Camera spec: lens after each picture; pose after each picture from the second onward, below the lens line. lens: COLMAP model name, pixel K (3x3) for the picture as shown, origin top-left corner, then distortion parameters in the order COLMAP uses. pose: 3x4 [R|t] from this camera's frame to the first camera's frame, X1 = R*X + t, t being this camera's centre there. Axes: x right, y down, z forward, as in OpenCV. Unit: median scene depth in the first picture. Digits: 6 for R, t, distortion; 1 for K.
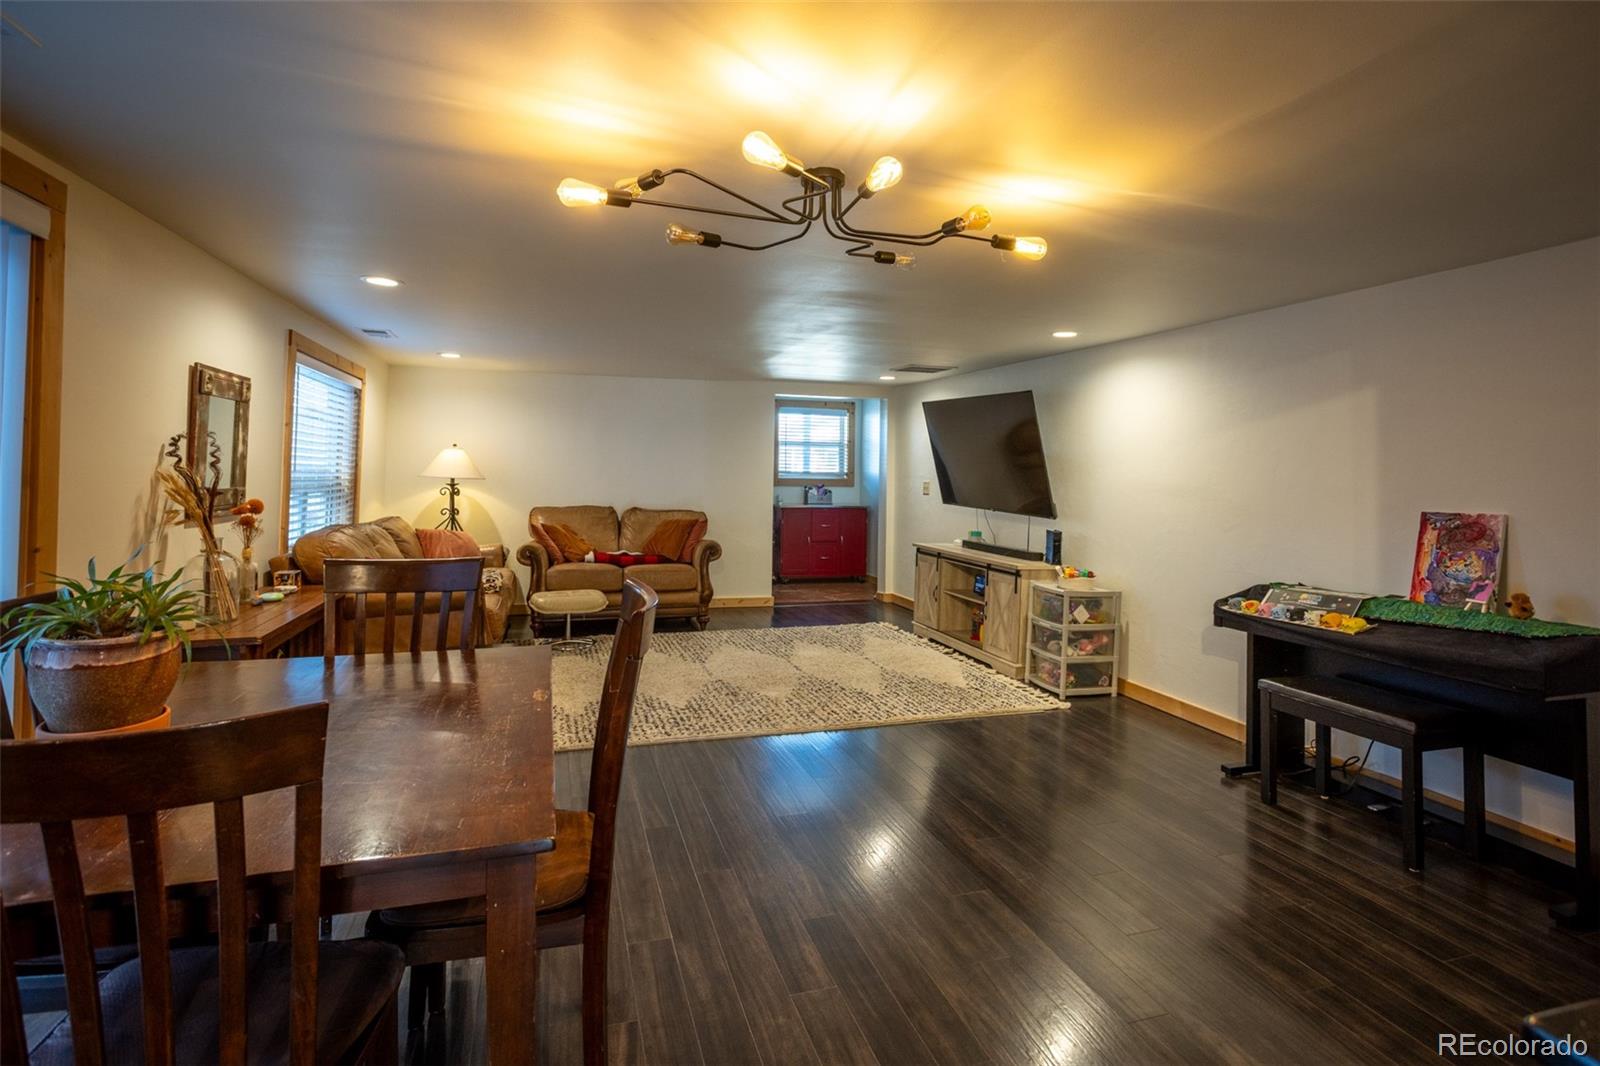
lens RADIAL K [[795.3, 0, 793.5], [0, 795.3, 459.4], [0, 0, 1]] dist [-0.036316, 0.000094]
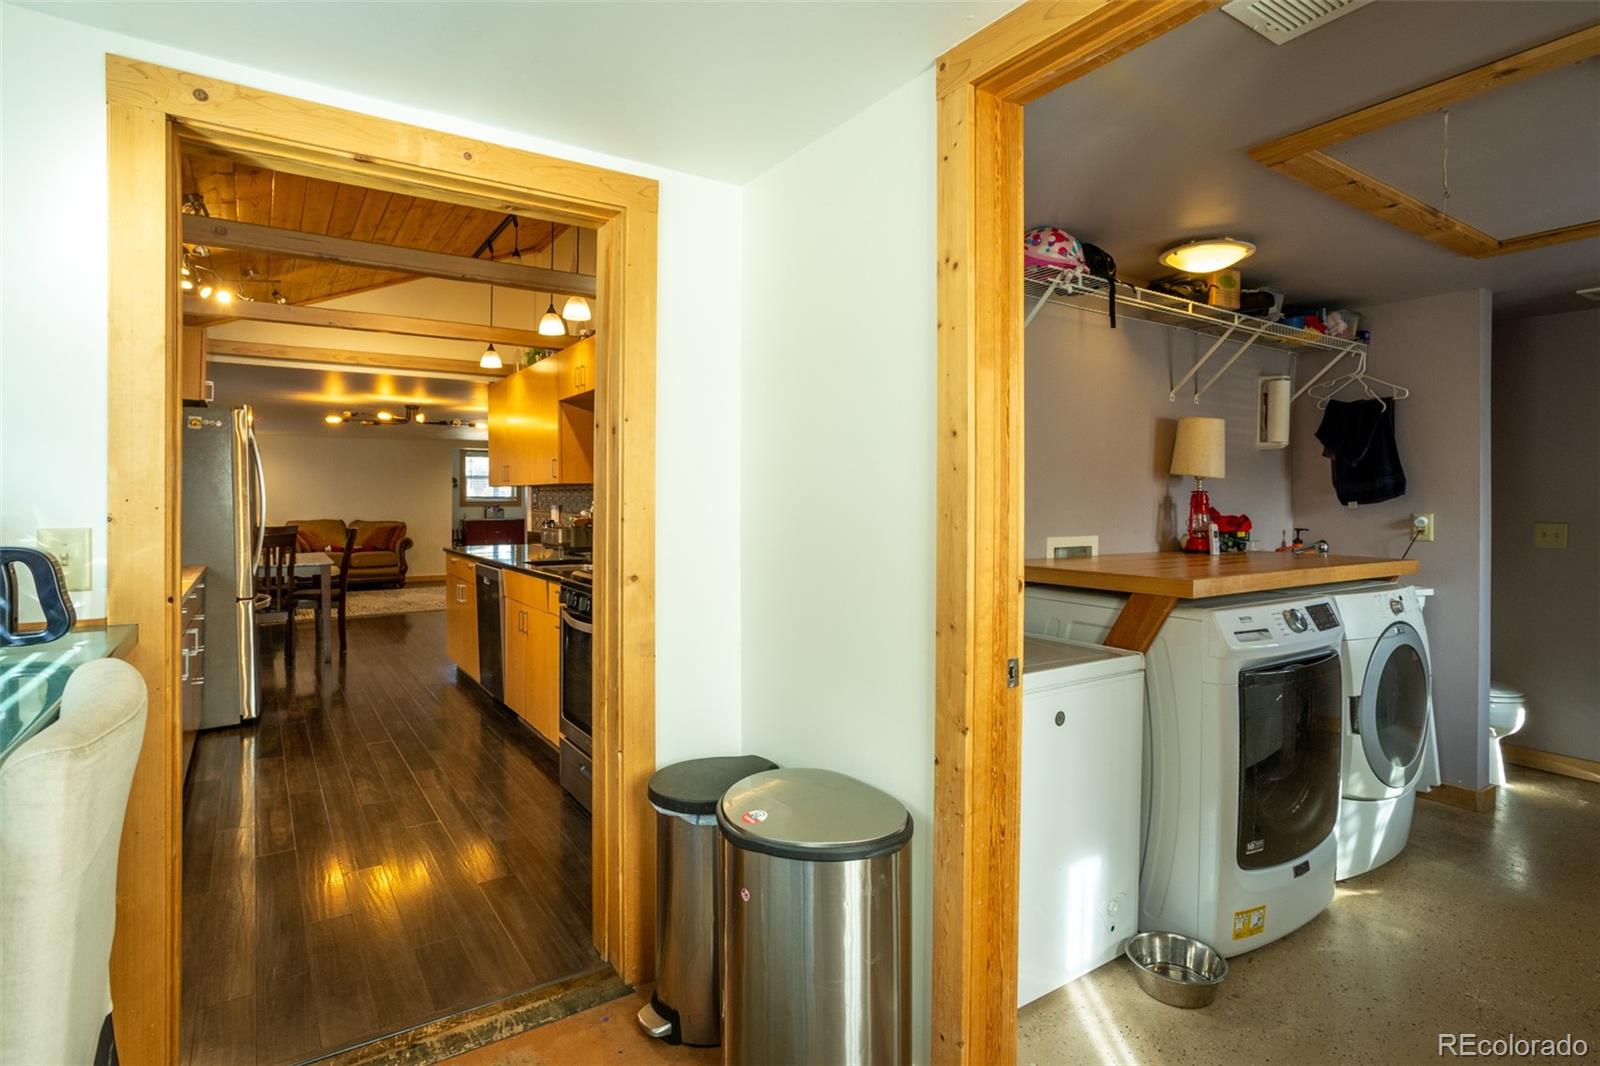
lens RADIAL K [[813.3, 0, 787.4], [0, 813.3, 503.1], [0, 0, 1]] dist [-0.043152, 0.029190]
pose [[0.959069, -0.015292, 0.282760, 0.197180], [0.008380, 0.999636, 0.025637, -0.009563], [-0.283050, -0.022218, 0.958848, -0.915560]]
